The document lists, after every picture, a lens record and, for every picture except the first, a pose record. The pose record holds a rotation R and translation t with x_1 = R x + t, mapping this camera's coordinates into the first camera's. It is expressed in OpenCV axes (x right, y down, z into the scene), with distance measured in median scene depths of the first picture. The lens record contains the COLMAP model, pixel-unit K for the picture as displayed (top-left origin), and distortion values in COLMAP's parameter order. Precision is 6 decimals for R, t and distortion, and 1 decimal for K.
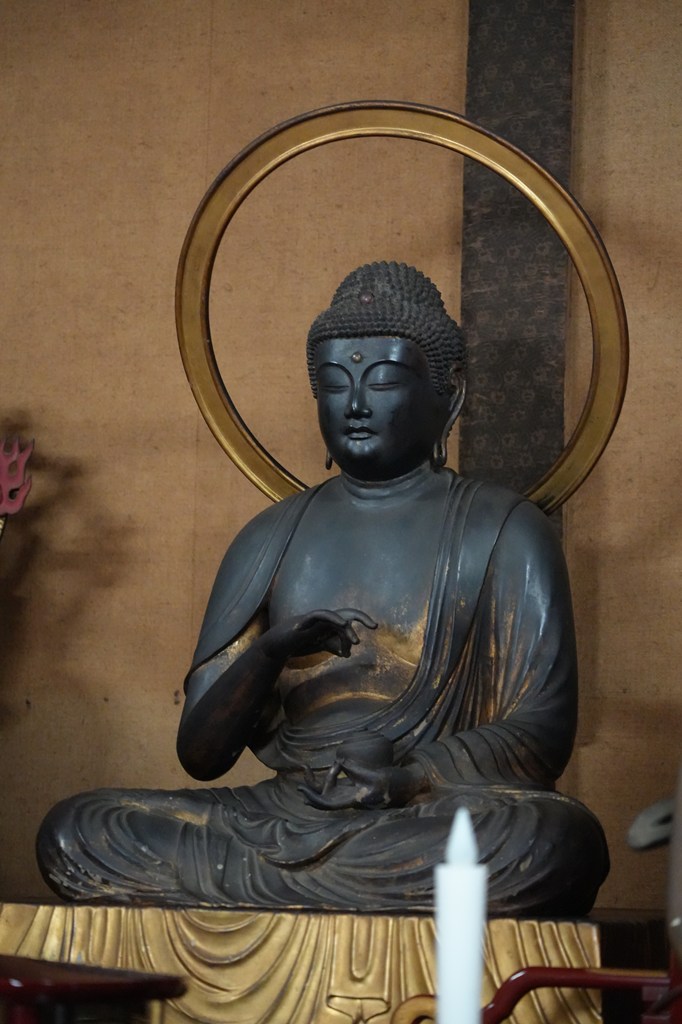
lens RADIAL K [[3067.7, 0, 341.1], [0, 3067.7, 513.2], [0, 0, 1]] dist [-0.030255, 0.000000]
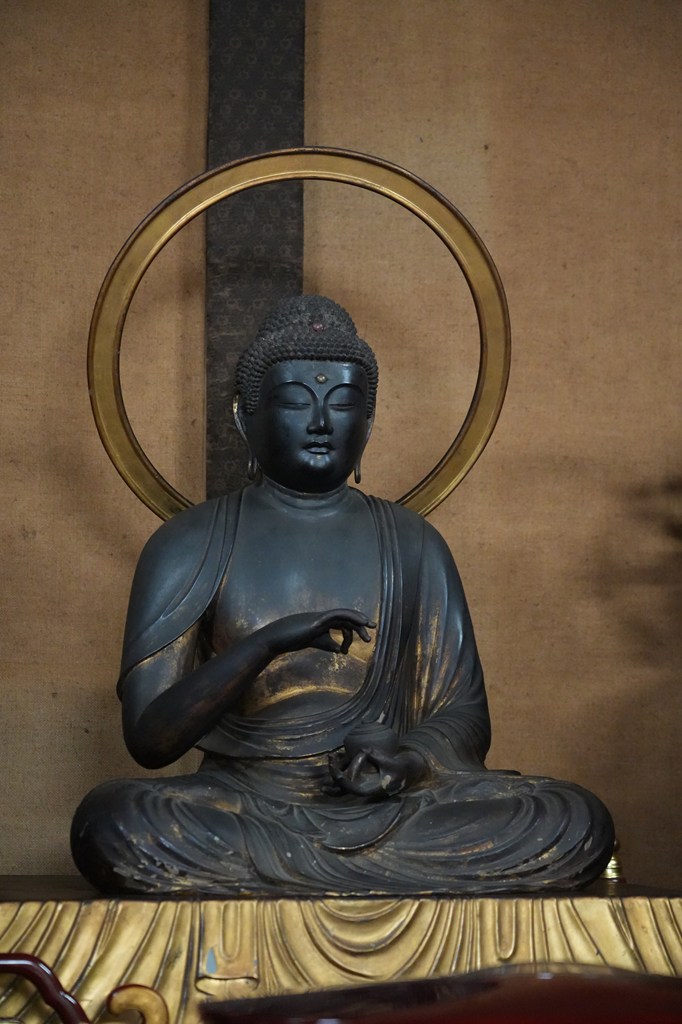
lens RADIAL K [[2050.2, 0, 340.9], [0, 2050.2, 508.7], [0, 0, 1]] dist [0.031551, 0.000000]
pose [[0.836277, 0.054444, 0.545597, -0.384121], [-0.041425, 0.998488, -0.036141, 0.021517], [-0.546740, 0.007622, 0.837268, 0.383479]]
